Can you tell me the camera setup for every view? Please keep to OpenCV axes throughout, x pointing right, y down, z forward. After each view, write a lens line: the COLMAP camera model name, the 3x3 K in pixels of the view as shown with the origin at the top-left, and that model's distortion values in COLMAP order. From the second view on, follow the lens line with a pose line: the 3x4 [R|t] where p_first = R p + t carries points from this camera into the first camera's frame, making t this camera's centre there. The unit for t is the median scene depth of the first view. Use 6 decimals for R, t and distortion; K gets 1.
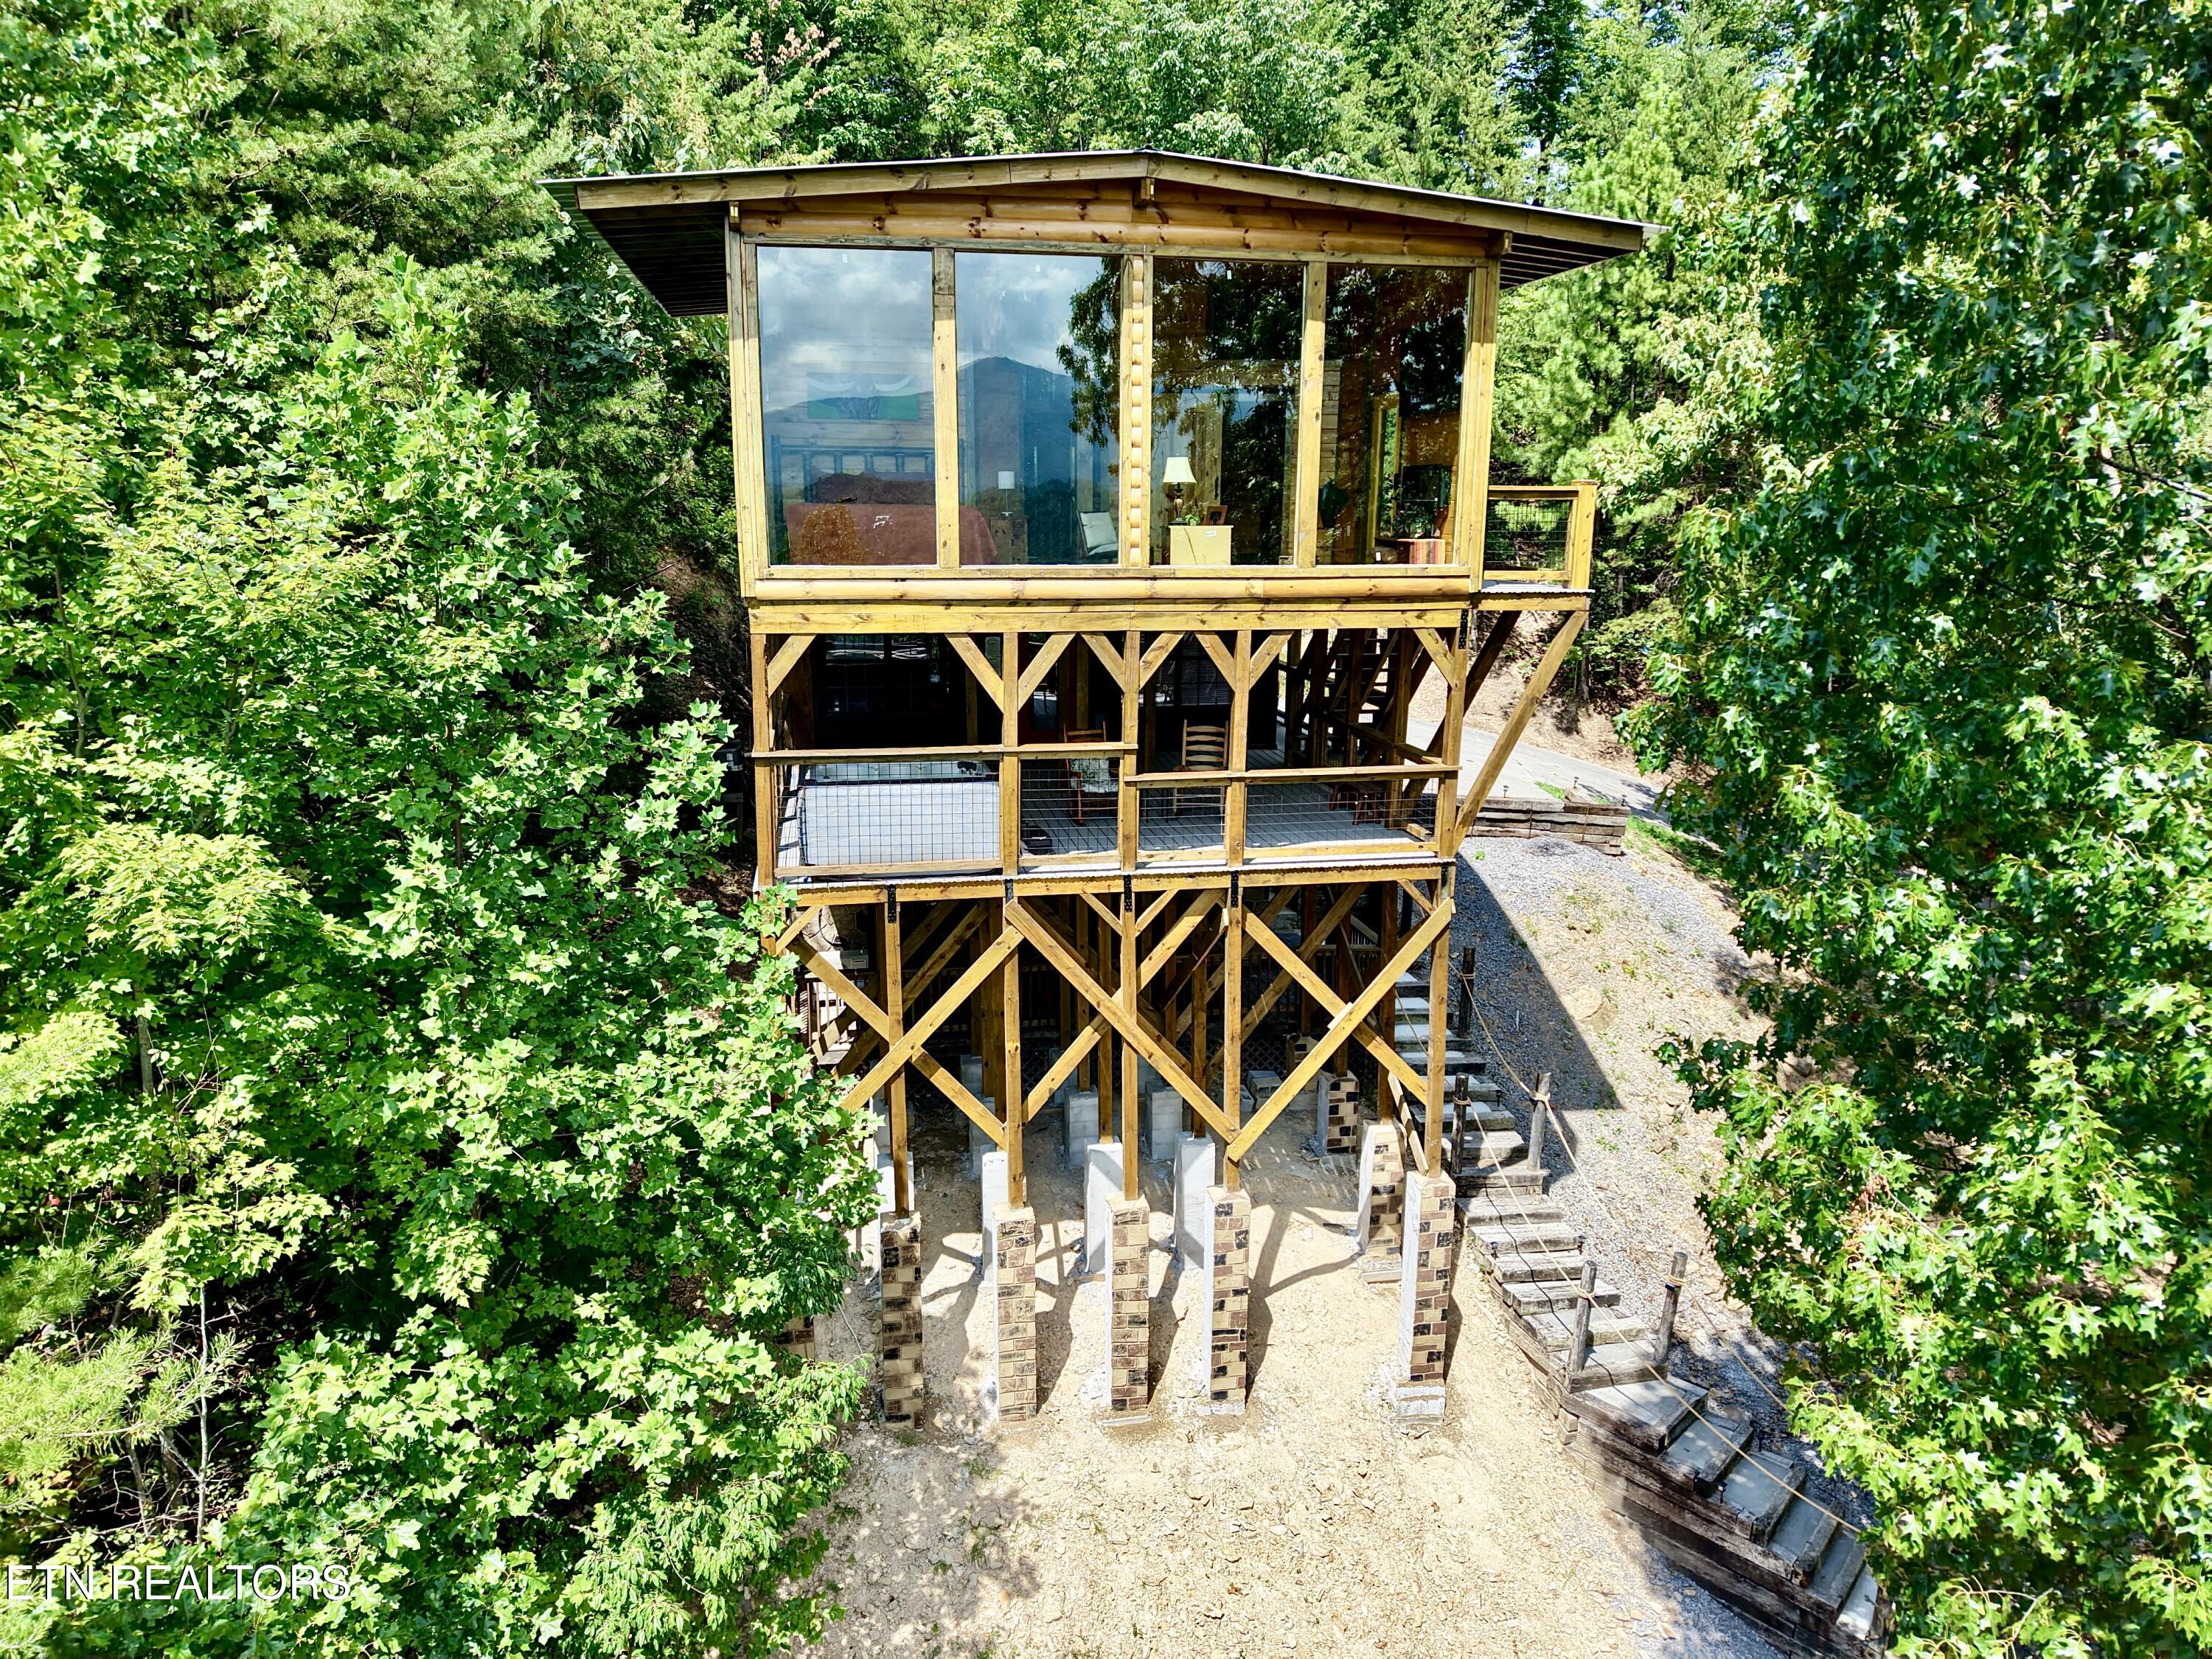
lens RADIAL K [[1442.1, 0, 1128.4], [0, 1442.1, 840.3], [0, 0, 1]] dist [0.046471, -0.047531]
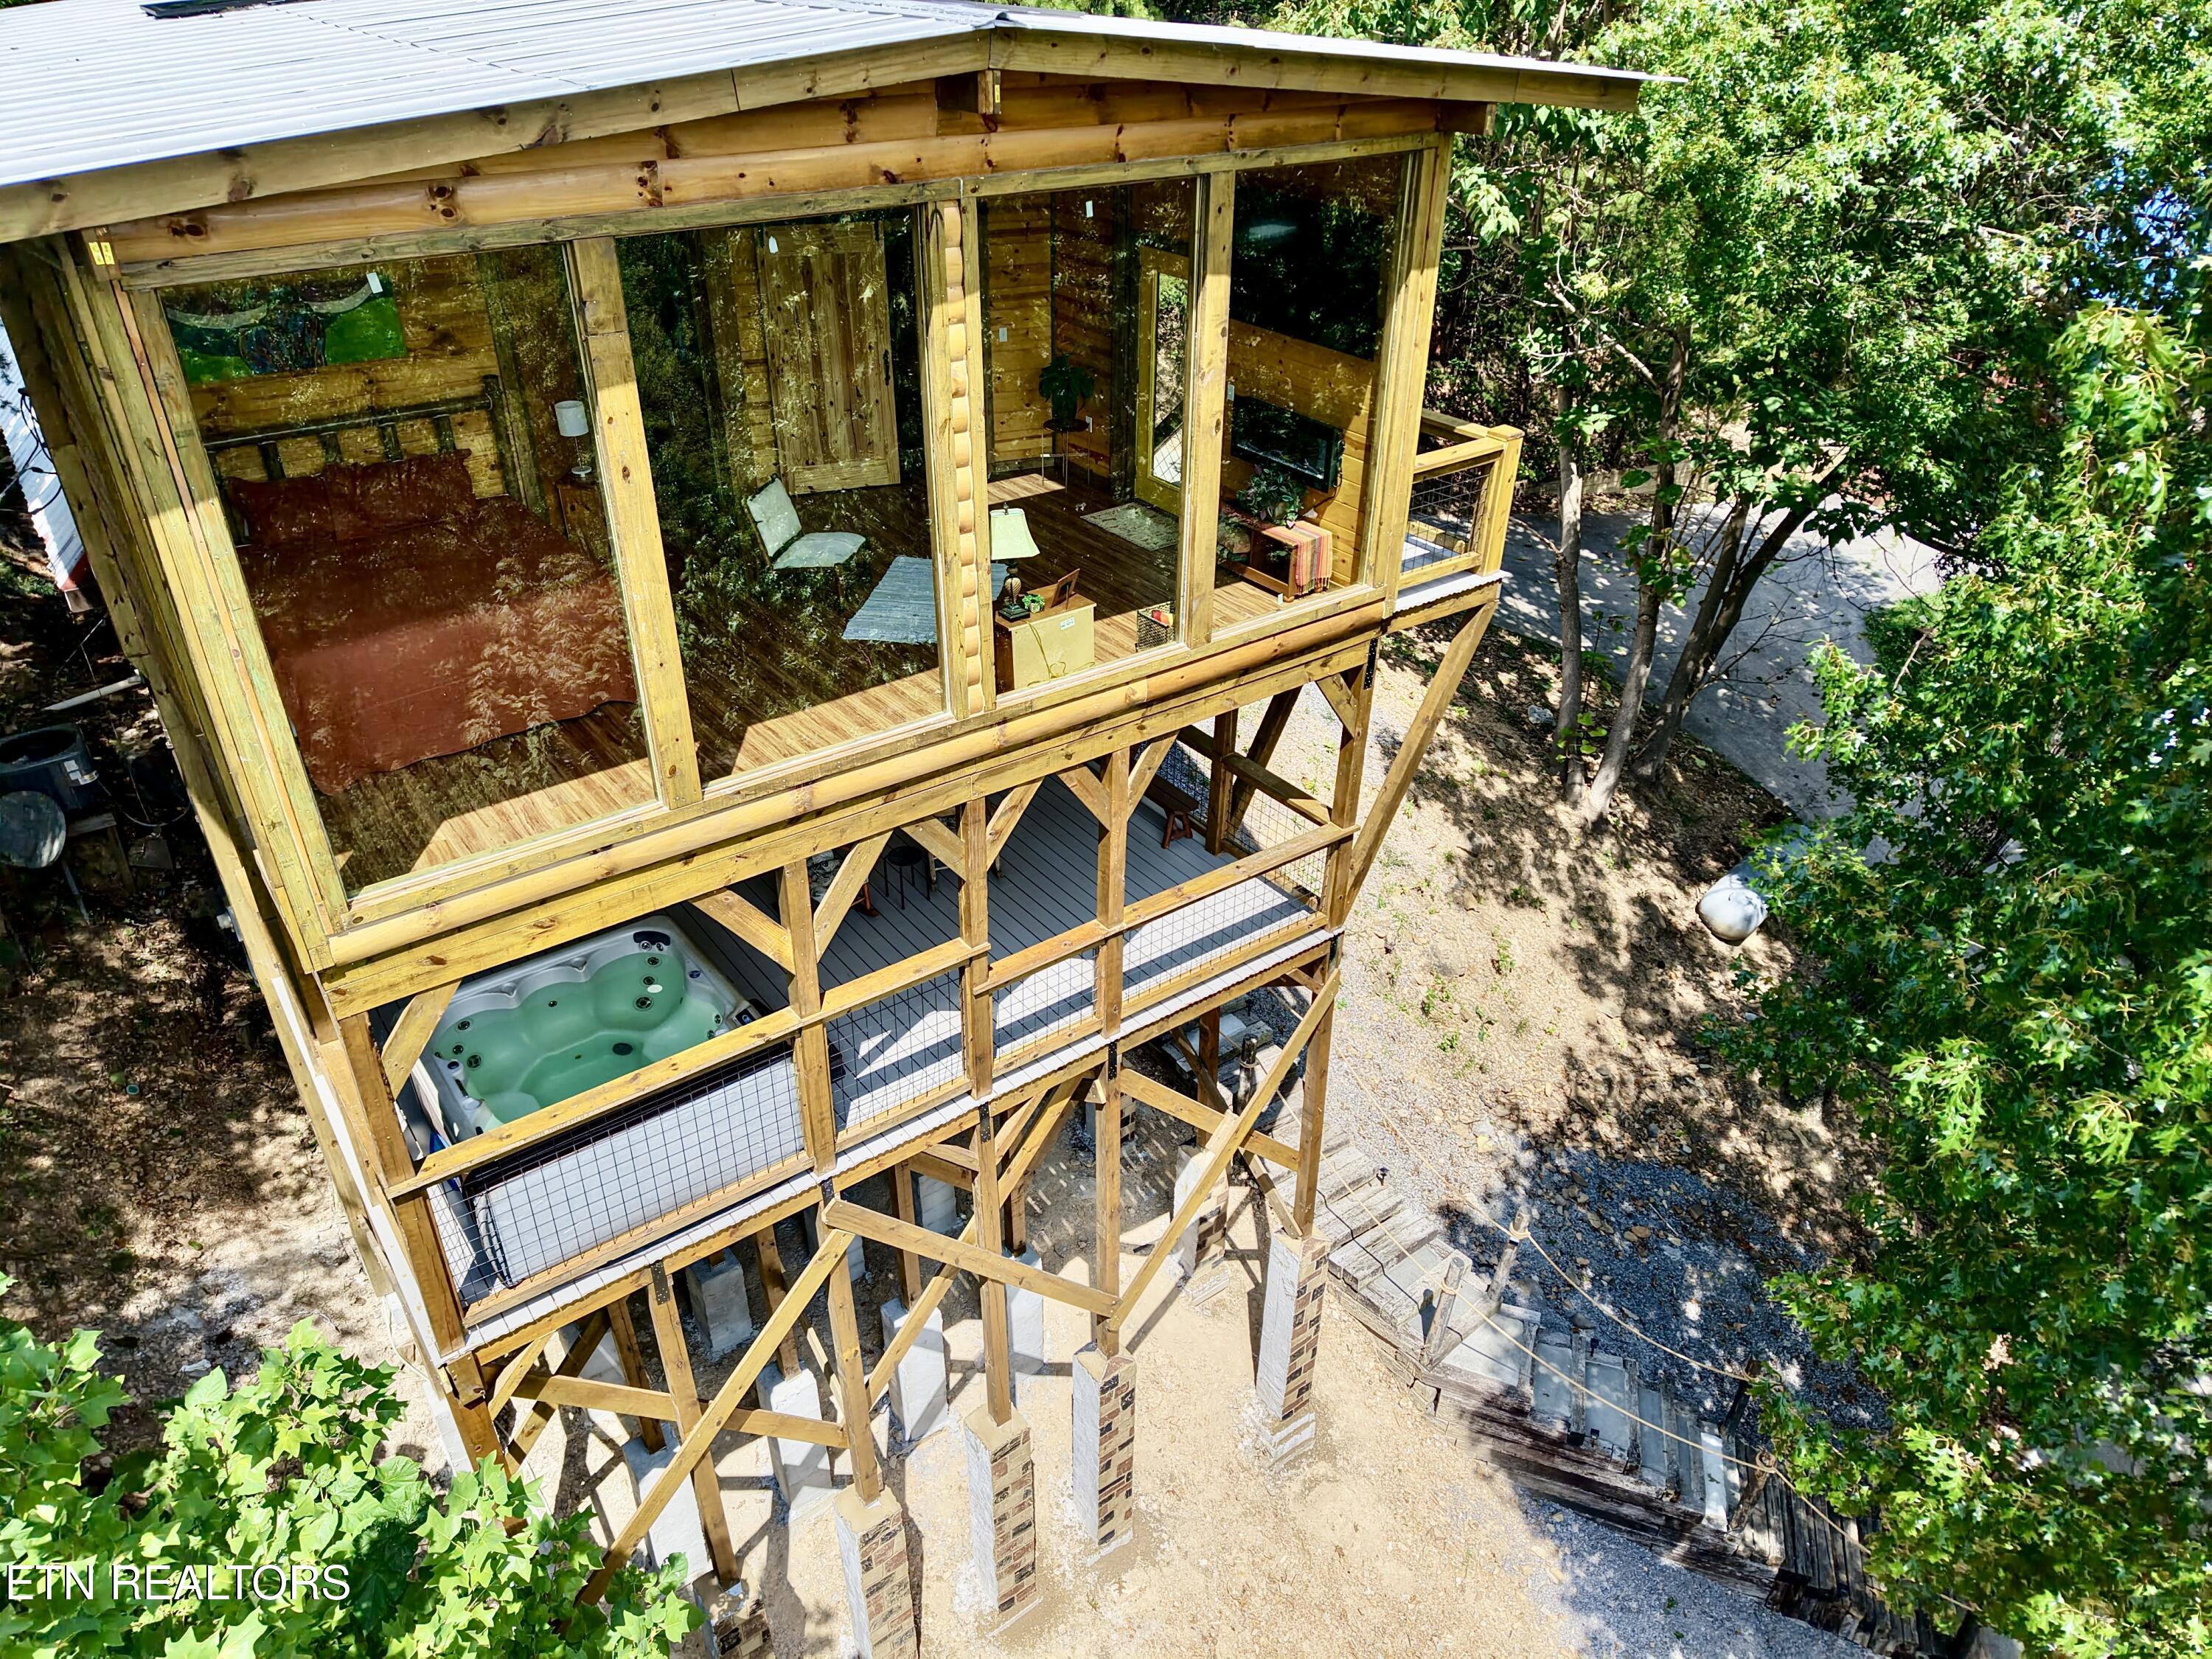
lens RADIAL K [[1442.1, 0, 1128.4], [0, 1442.1, 840.3], [0, 0, 1]] dist [0.046471, -0.047531]
pose [[0.901552, -0.225182, 0.369456, -0.171176], [0.093988, 0.935429, 0.340790, -0.333200], [-0.422339, -0.272516, 0.864502, 0.416261]]
